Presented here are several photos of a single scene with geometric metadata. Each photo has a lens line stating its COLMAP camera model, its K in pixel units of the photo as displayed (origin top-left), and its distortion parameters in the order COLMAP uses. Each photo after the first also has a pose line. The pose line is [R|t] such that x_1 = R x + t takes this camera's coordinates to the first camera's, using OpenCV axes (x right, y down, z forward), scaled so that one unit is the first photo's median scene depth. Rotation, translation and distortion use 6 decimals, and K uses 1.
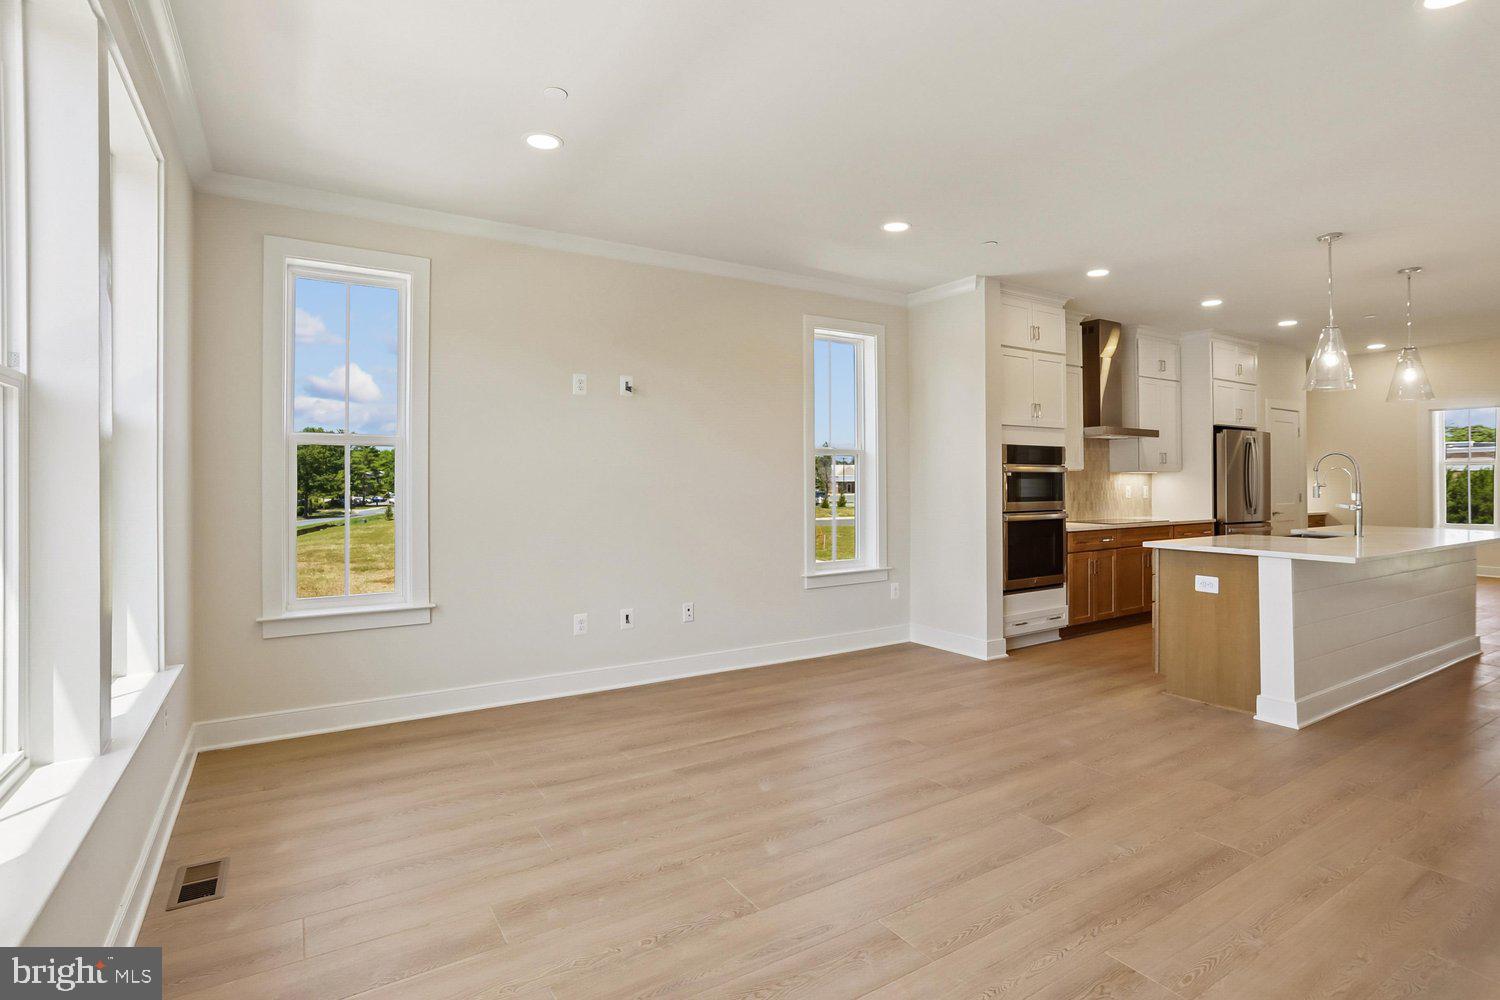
lens RADIAL K [[733.2, 0, 750.8], [0, 733.2, 481.1], [0, 0, 1]] dist [-0.049047, 0.023558]
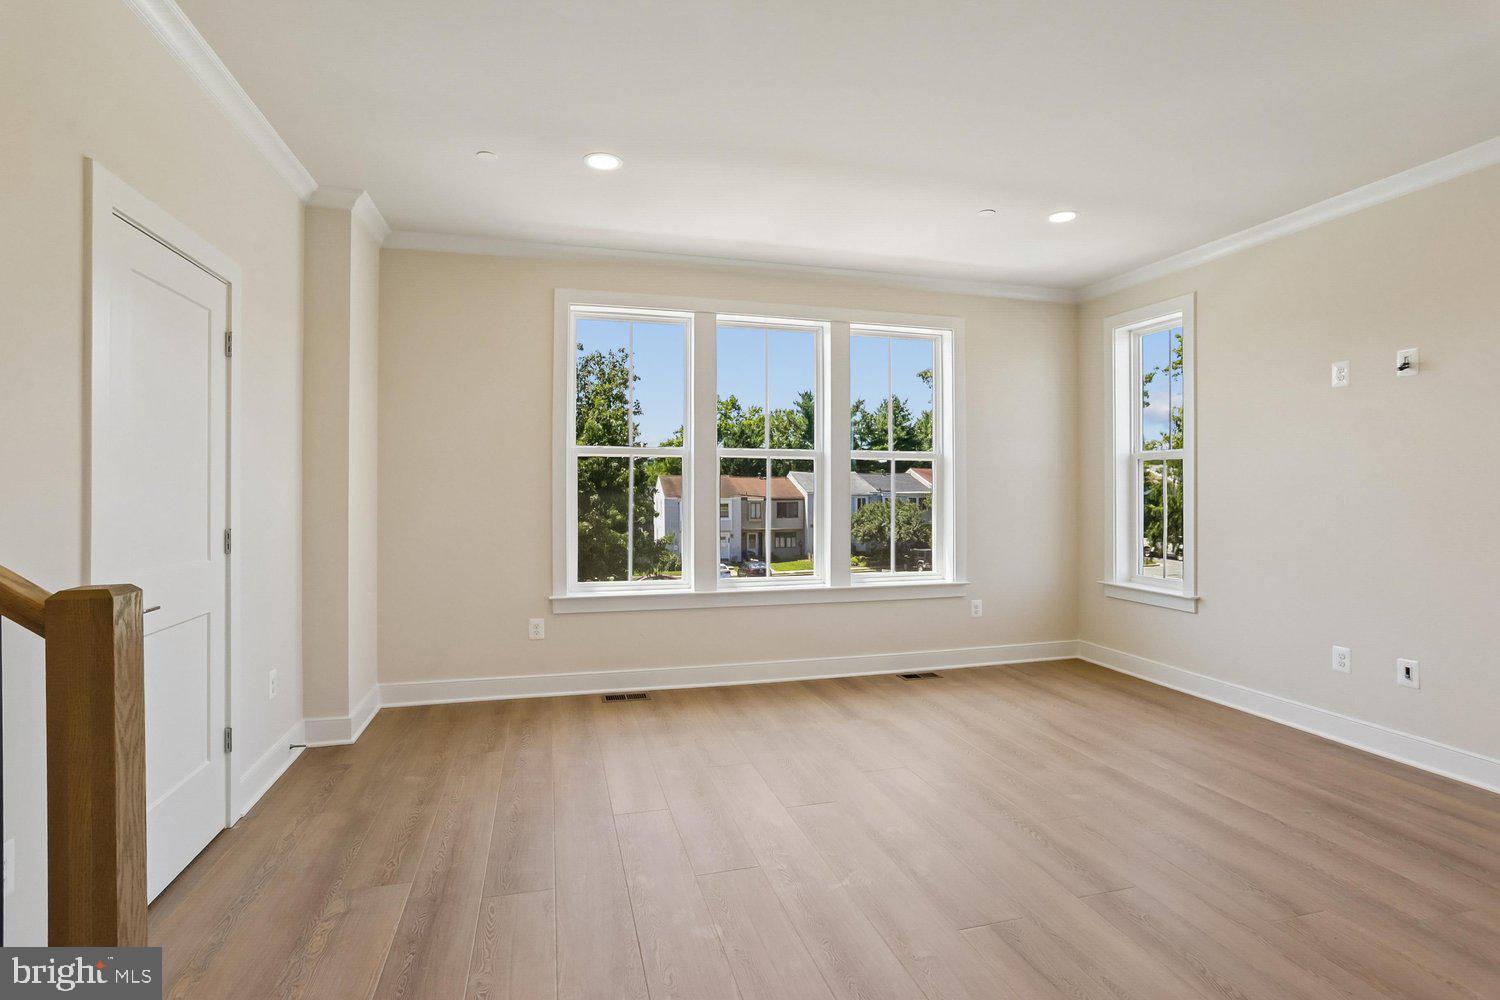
lens RADIAL K [[733.2, 0, 750.8], [0, 733.2, 481.1], [0, 0, 1]] dist [-0.049047, 0.023558]
pose [[-0.275054, -0.003463, -0.961422, 0.853458], [0.001244, 0.999991, -0.003958, -0.007201], [0.961428, -0.002284, -0.275048, 0.655596]]
